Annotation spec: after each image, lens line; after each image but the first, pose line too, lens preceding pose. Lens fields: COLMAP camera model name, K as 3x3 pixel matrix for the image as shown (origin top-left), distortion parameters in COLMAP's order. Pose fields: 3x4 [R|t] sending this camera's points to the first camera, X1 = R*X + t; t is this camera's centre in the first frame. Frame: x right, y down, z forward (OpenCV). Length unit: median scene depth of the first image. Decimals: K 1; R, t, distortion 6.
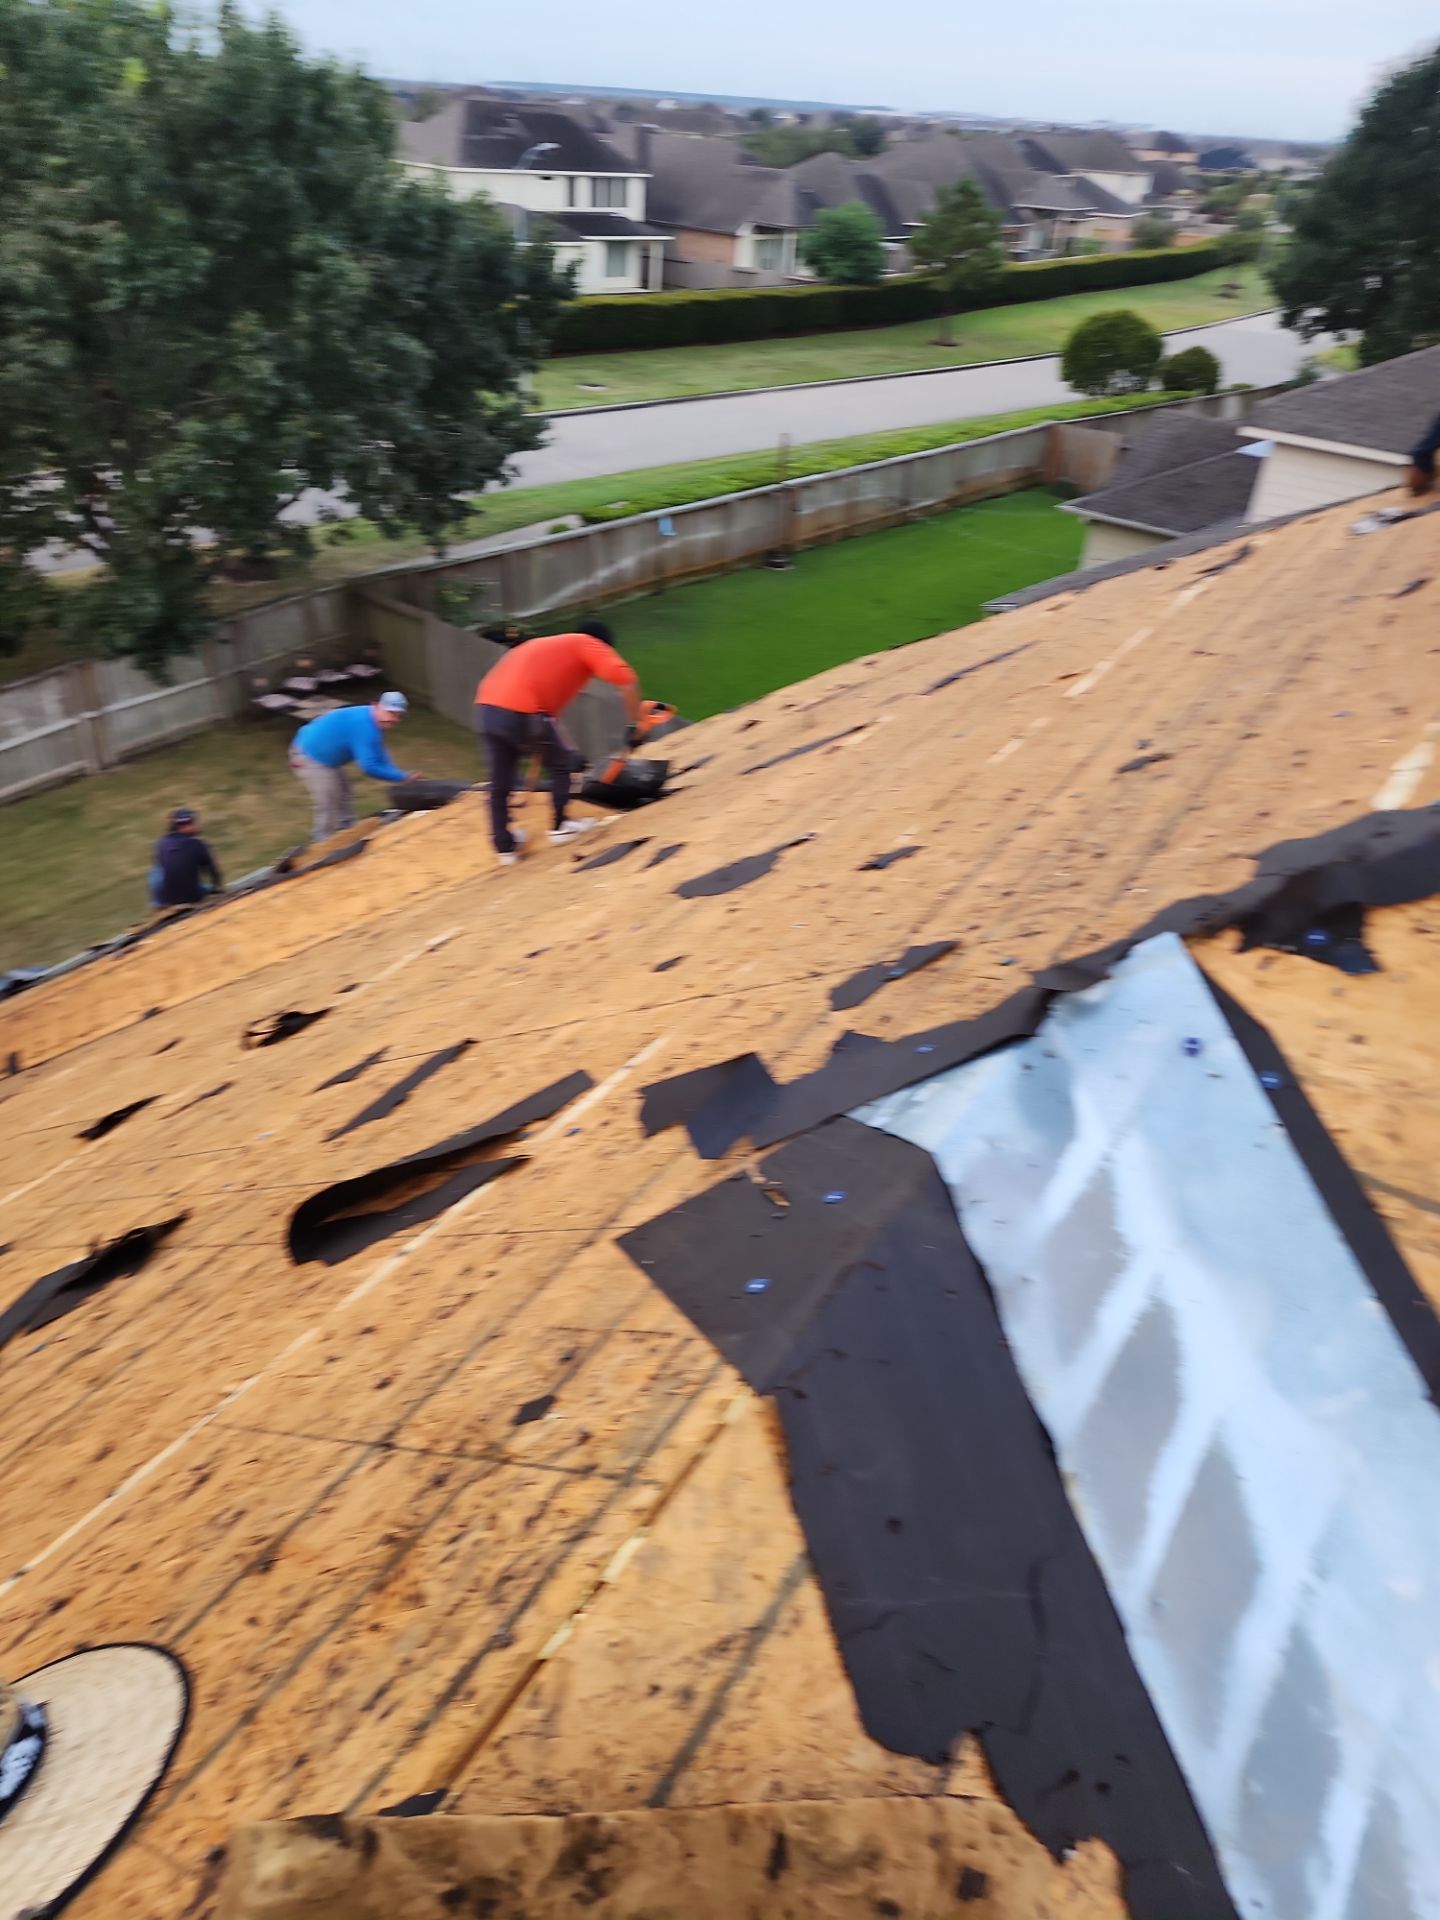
lens RADIAL K [[1327.5, 0, 711.1], [0, 1327.5, 963.4], [0, 0, 1]] dist [0.071451, -0.051337]
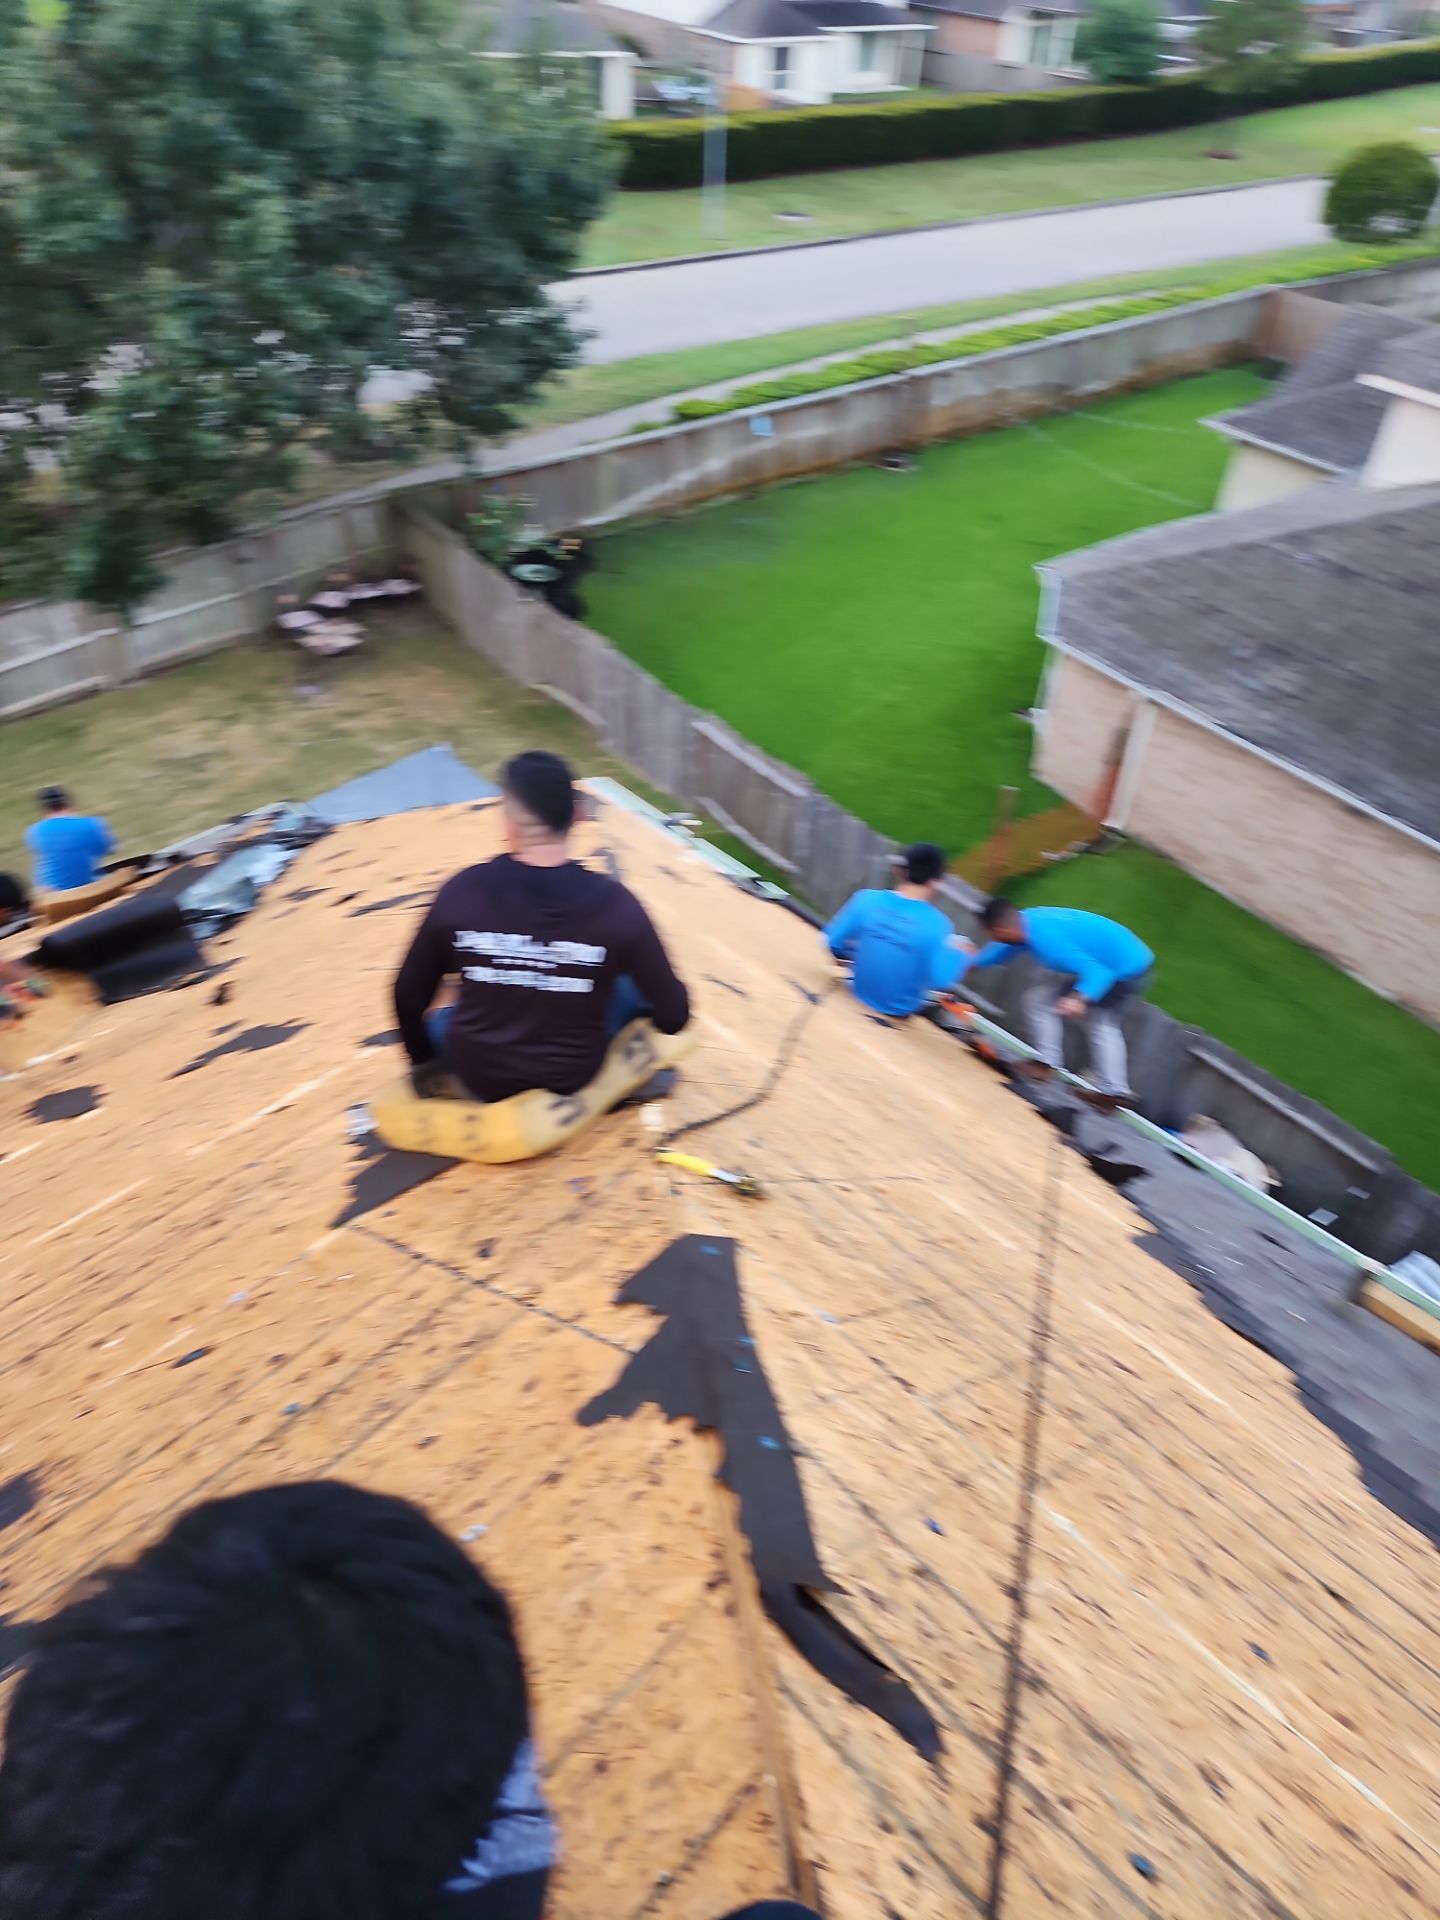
lens RADIAL K [[1327.5, 0, 681.8], [0, 1327.5, 946.0], [0, 0, 1]] dist [0.071451, -0.051337]
pose [[0.978538, 0.111929, -0.173016, 0.142279], [-0.091562, 0.988354, 0.121545, -0.096408], [0.184605, -0.103095, 0.977391, 0.052007]]
